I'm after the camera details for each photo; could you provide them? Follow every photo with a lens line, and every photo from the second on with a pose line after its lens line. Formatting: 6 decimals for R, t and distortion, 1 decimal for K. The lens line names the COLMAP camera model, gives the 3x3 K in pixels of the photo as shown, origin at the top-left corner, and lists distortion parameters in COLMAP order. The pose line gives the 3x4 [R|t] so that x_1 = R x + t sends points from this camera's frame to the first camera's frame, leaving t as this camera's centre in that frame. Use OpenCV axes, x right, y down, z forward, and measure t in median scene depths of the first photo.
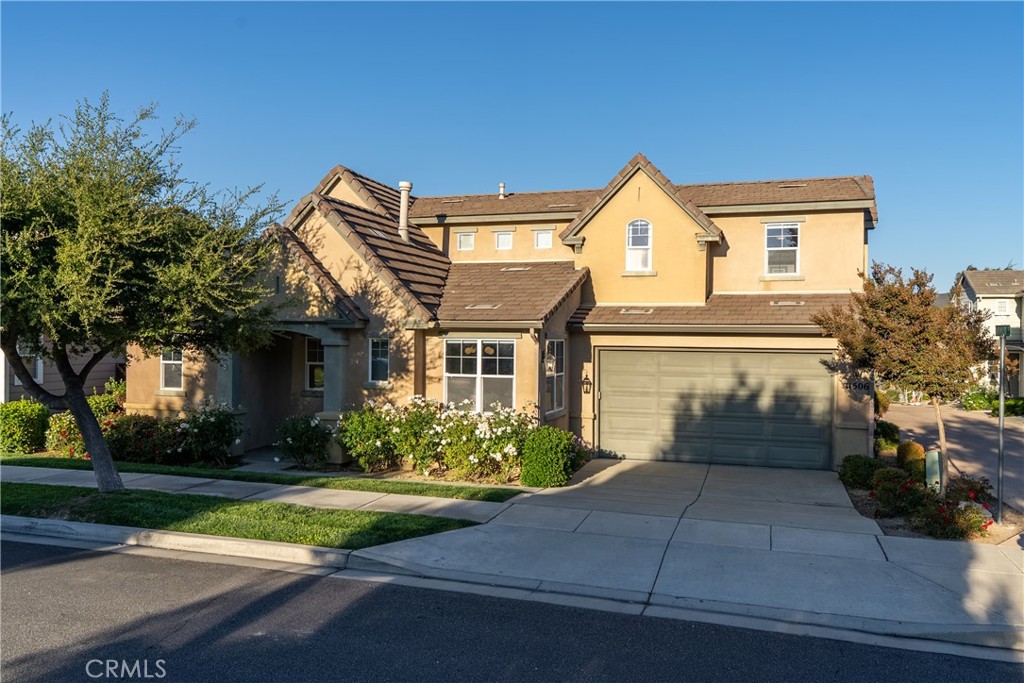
lens RADIAL K [[792.7, 0, 509.7], [0, 792.7, 349.2], [0, 0, 1]] dist [0.000091, 0.006594]
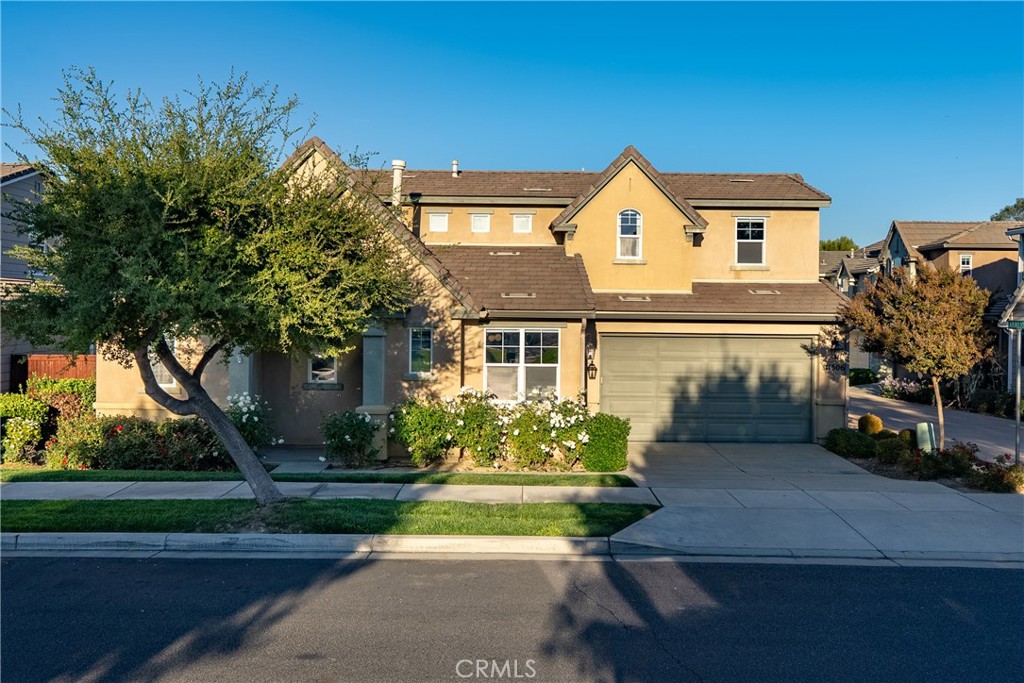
lens RADIAL K [[879.3, 0, 513.6], [0, 879.3, 331.3], [0, 0, 1]] dist [-0.004827, 0.003294]
pose [[0.952168, -0.007927, 0.305472, -0.382791], [0.003528, 0.999882, 0.014949, -0.025484], [-0.305554, -0.013156, 0.952084, -0.054400]]
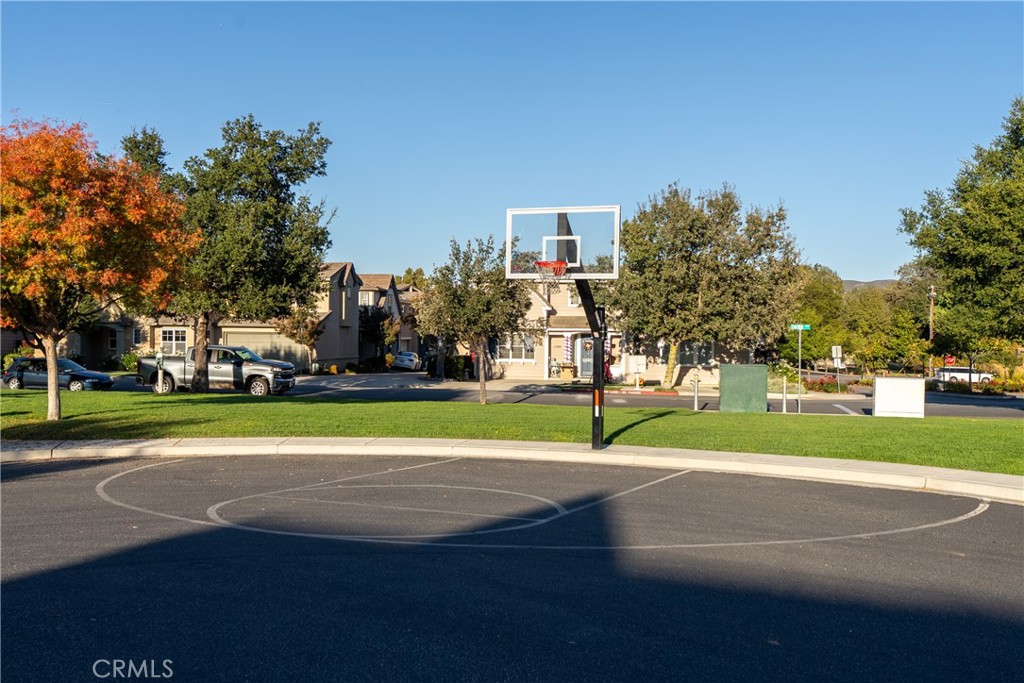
lens RADIAL K [[1022.2, 0, 512.9], [0, 1022.2, 344.7], [0, 0, 1]] dist [0.017693, 0.000000]
pose [[0.986676, -0.003973, 0.162647, 0.554320], [0.005090, 0.999966, -0.006452, 0.071854], [-0.162616, 0.007194, 0.986663, -2.771004]]
